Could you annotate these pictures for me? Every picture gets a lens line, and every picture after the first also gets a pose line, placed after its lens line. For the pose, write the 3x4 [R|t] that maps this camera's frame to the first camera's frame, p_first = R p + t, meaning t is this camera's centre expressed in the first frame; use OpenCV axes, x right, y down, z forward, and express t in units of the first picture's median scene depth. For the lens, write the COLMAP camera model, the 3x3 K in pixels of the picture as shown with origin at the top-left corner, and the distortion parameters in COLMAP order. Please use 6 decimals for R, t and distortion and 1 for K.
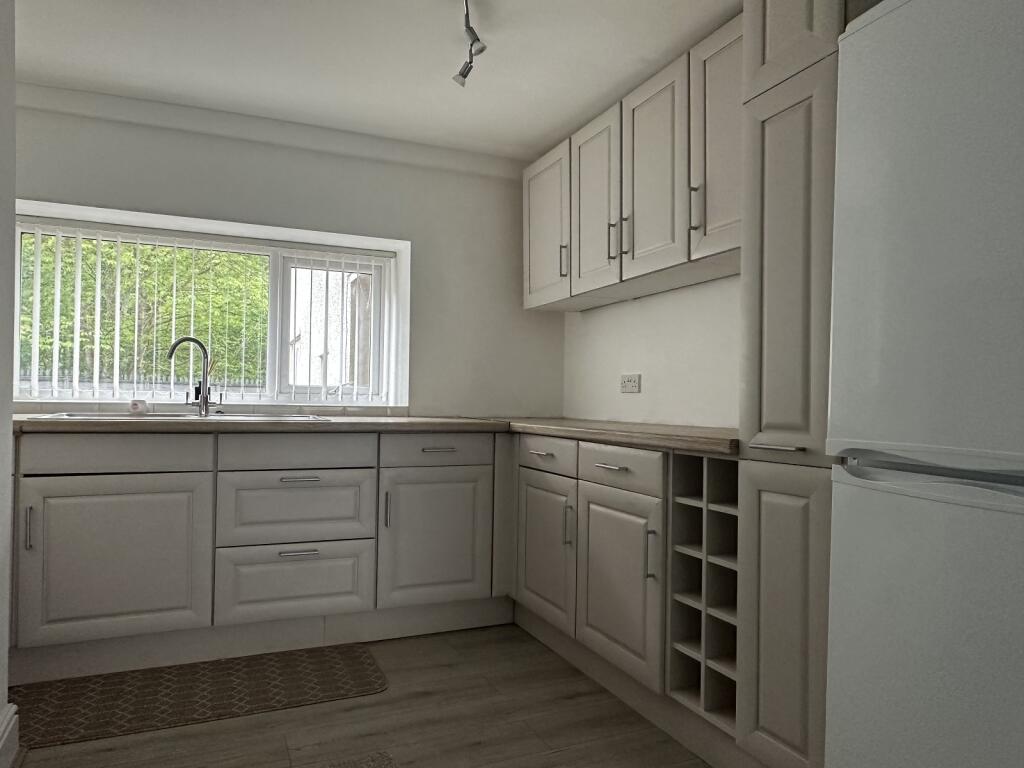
lens RADIAL K [[695.1, 0, 512.0], [0, 695.1, 384.0], [0, 0, 1]] dist [-0.000750, -0.000260]
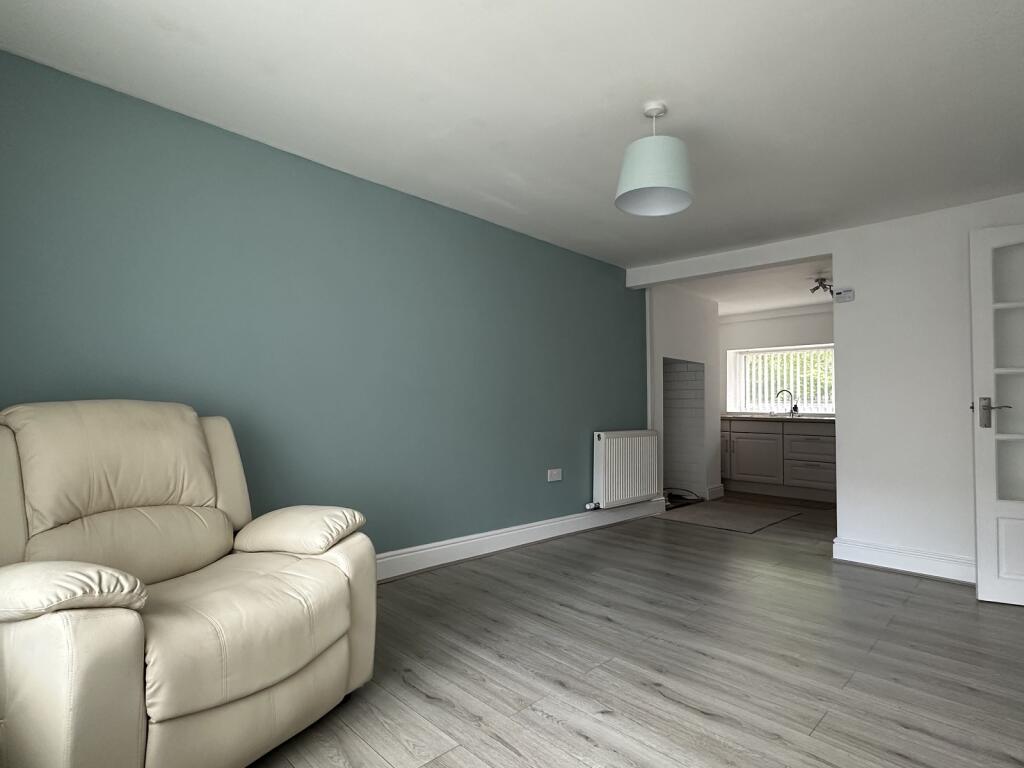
lens RADIAL K [[536.4, 0, 512.0], [0, 536.4, 384.0], [0, 0, 1]] dist [-0.000155, -0.000029]
pose [[0.118090, -0.060941, -0.991131, 1.717882], [0.033903, 0.997781, -0.057310, 0.000032], [0.992424, -0.026835, 0.119894, -0.448061]]
